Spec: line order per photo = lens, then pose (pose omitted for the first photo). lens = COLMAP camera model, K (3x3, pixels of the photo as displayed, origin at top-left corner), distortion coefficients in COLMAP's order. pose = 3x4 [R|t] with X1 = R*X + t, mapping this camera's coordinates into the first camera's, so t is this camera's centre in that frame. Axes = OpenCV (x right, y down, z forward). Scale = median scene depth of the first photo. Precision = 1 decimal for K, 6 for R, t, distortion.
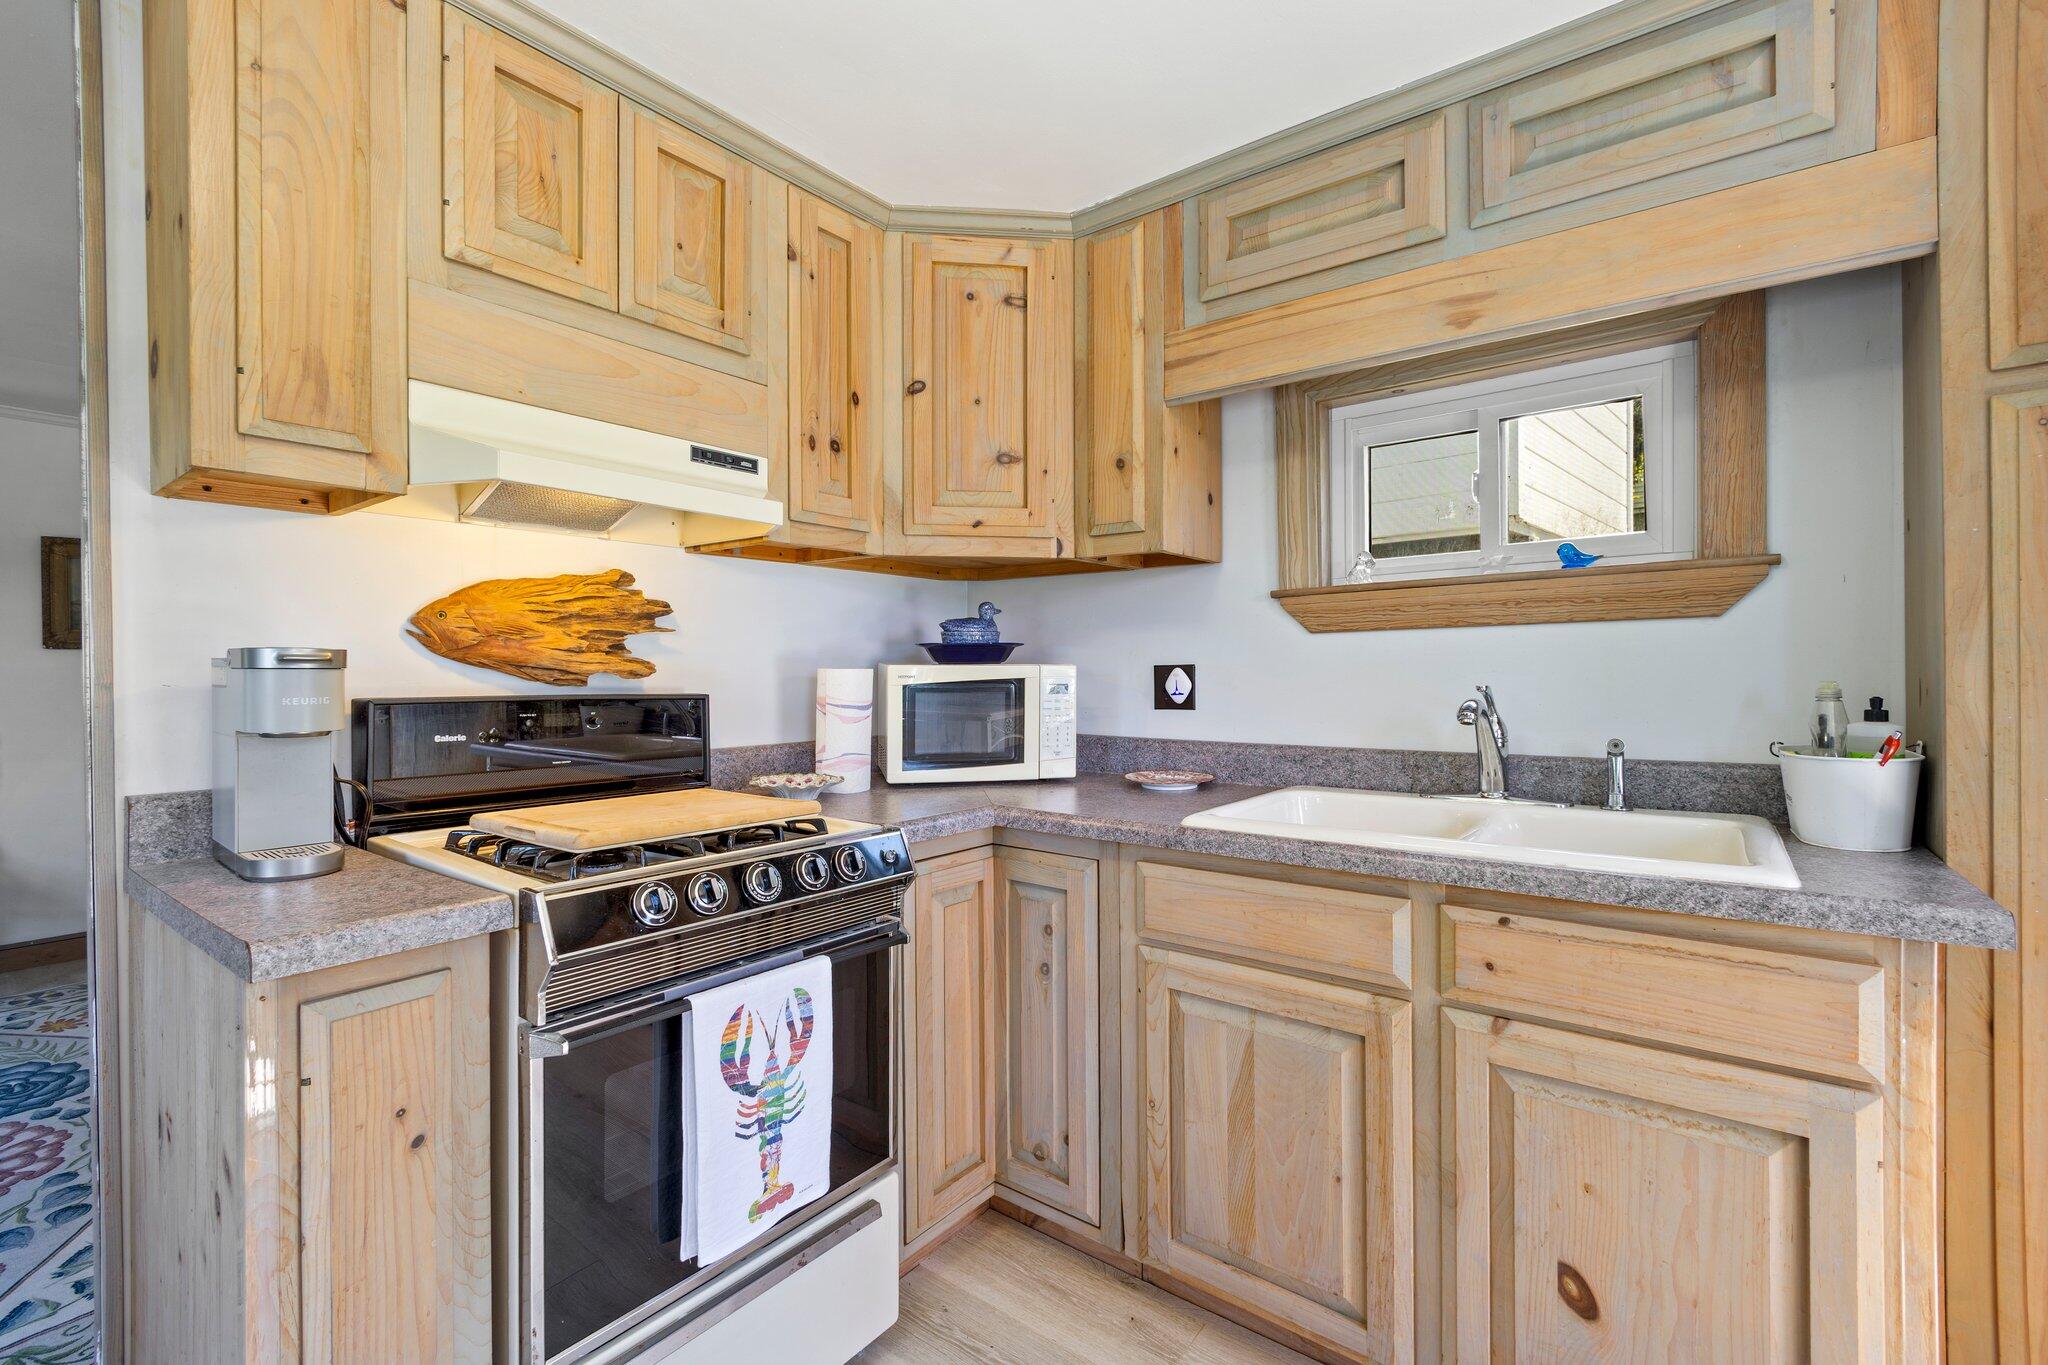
lens RADIAL K [[888.3, 0, 1026.9], [0, 888.3, 673.8], [0, 0, 1]] dist [-0.006094, 0.000380]
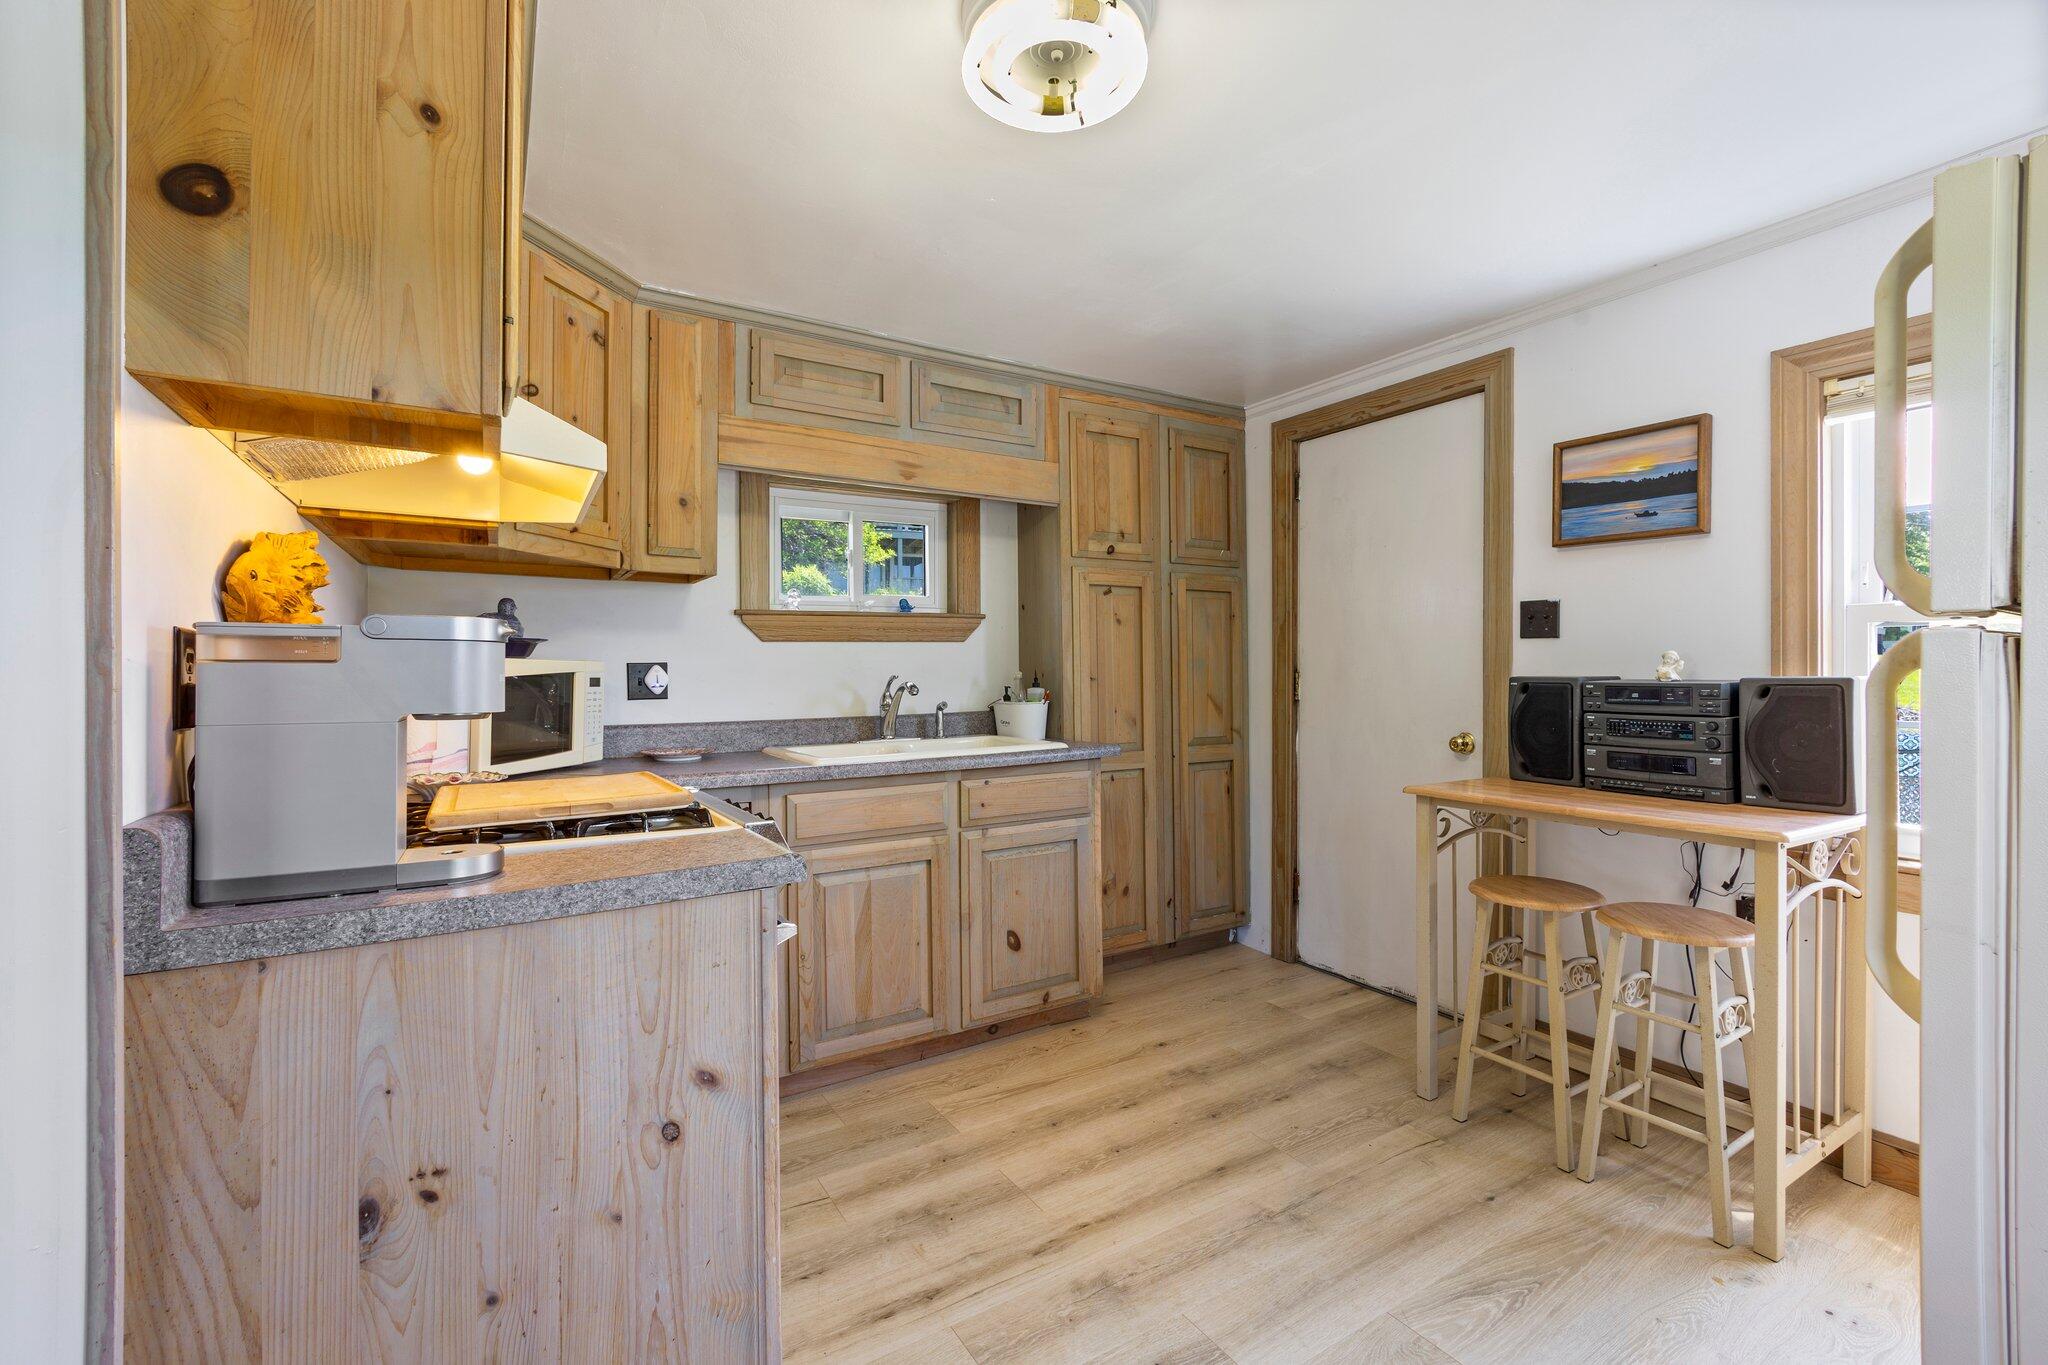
lens RADIAL K [[888.3, 0, 1026.9], [0, 888.3, 673.8], [0, 0, 1]] dist [-0.006094, 0.000380]
pose [[0.352668, 0.004330, 0.935738, -1.131078], [0.011452, 0.999894, -0.008943, 0.031398], [-0.935678, 0.013870, 0.352581, 0.124259]]
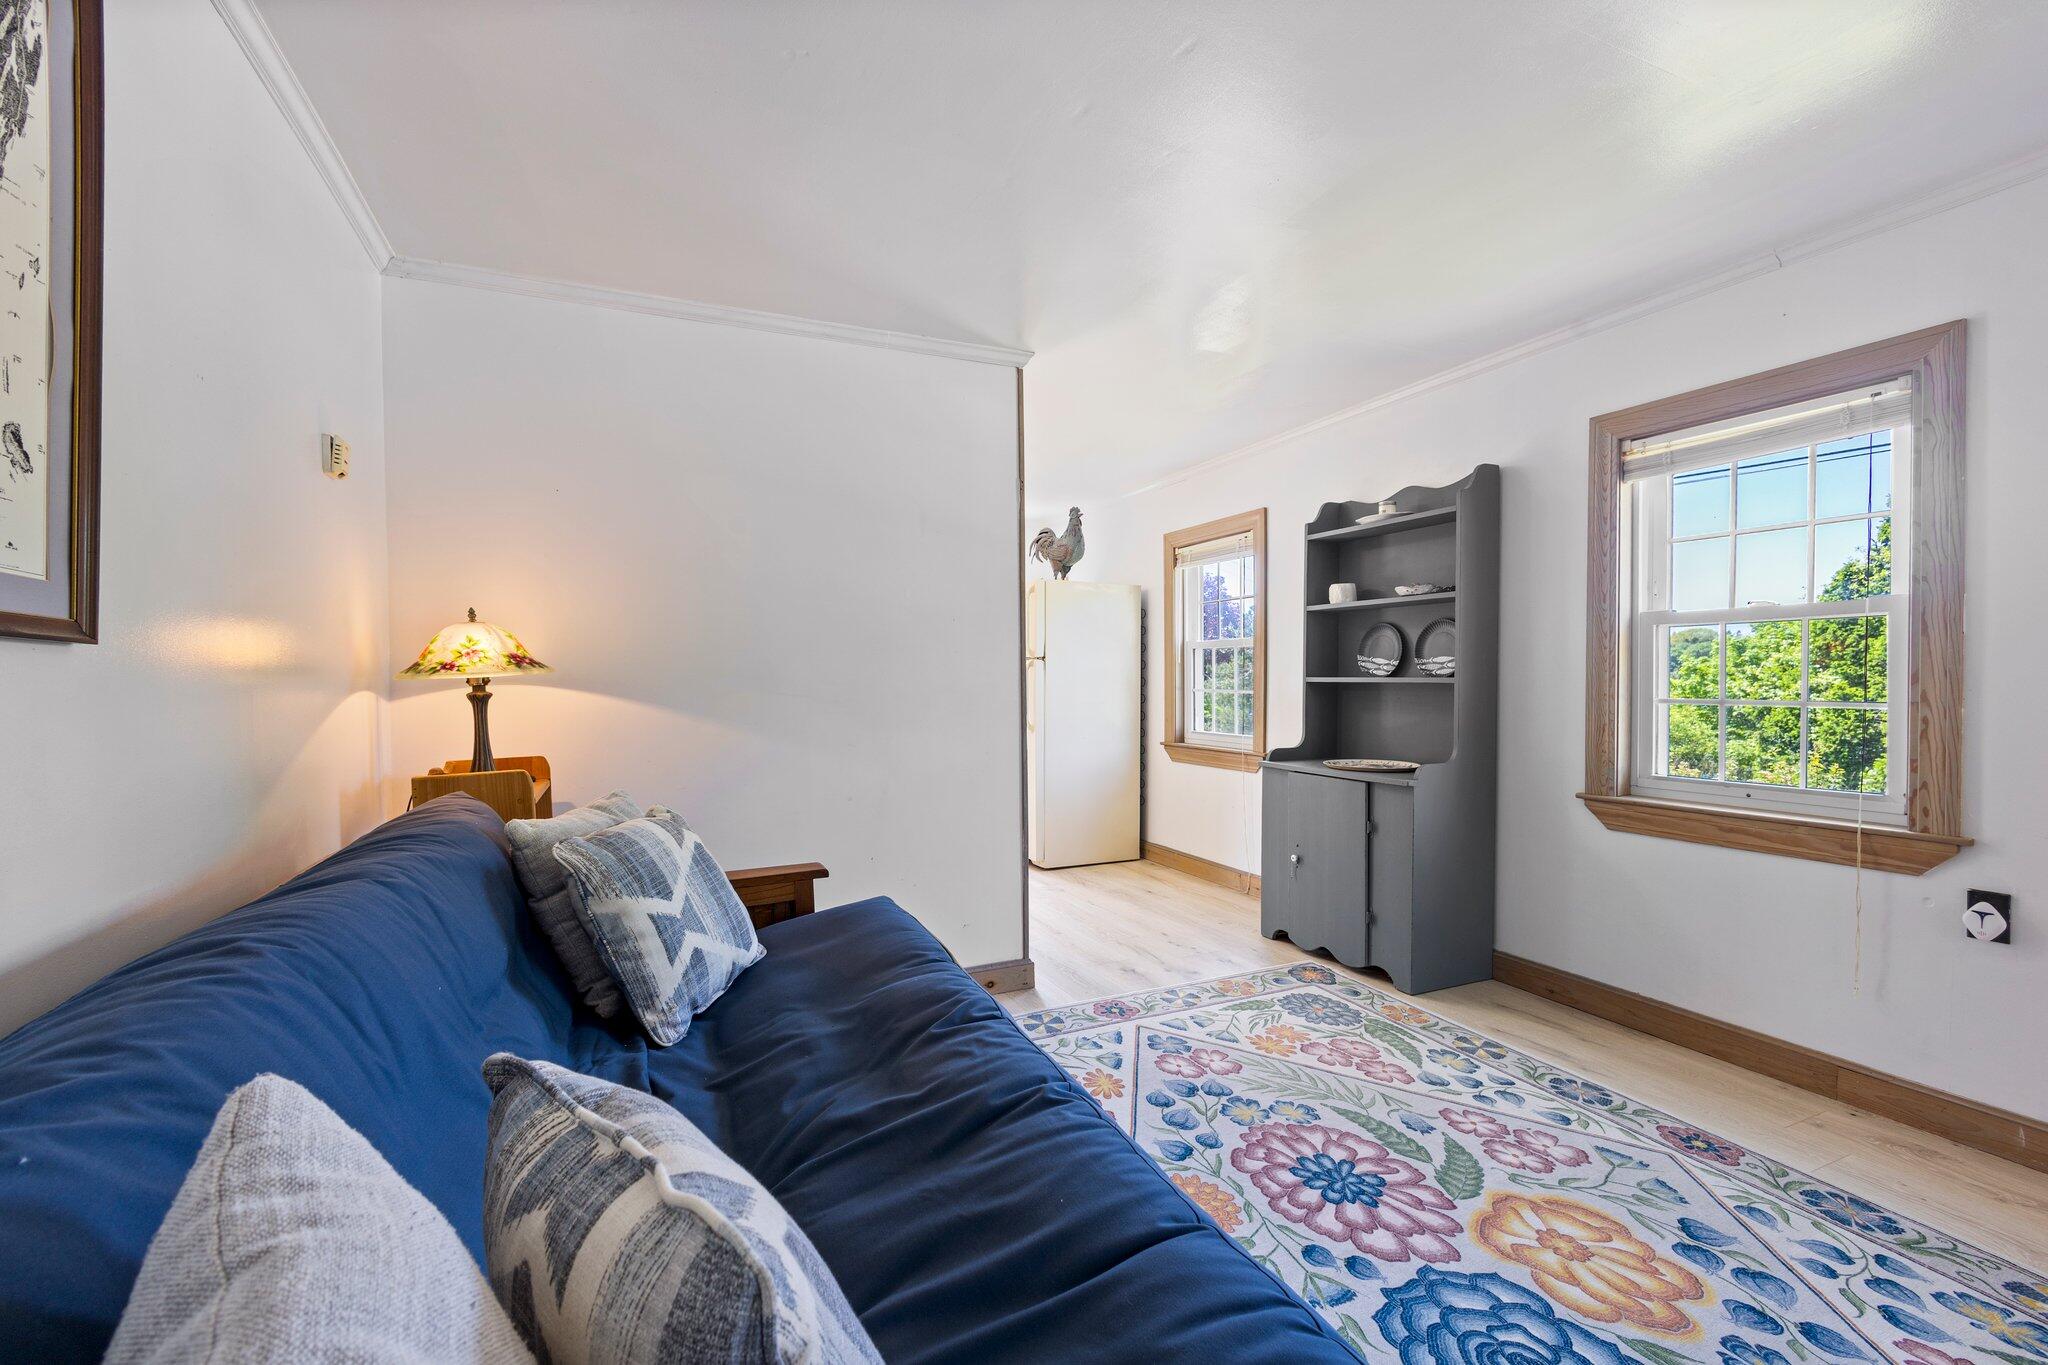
lens RADIAL K [[888.3, 0, 1026.9], [0, 888.3, 673.8], [0, 0, 1]] dist [-0.006094, 0.000380]
pose [[-0.886087, 0.011093, 0.463386, -1.789604], [0.013846, 0.999901, 0.002539, 0.045344], [-0.463312, 0.008666, -0.886153, 2.562889]]
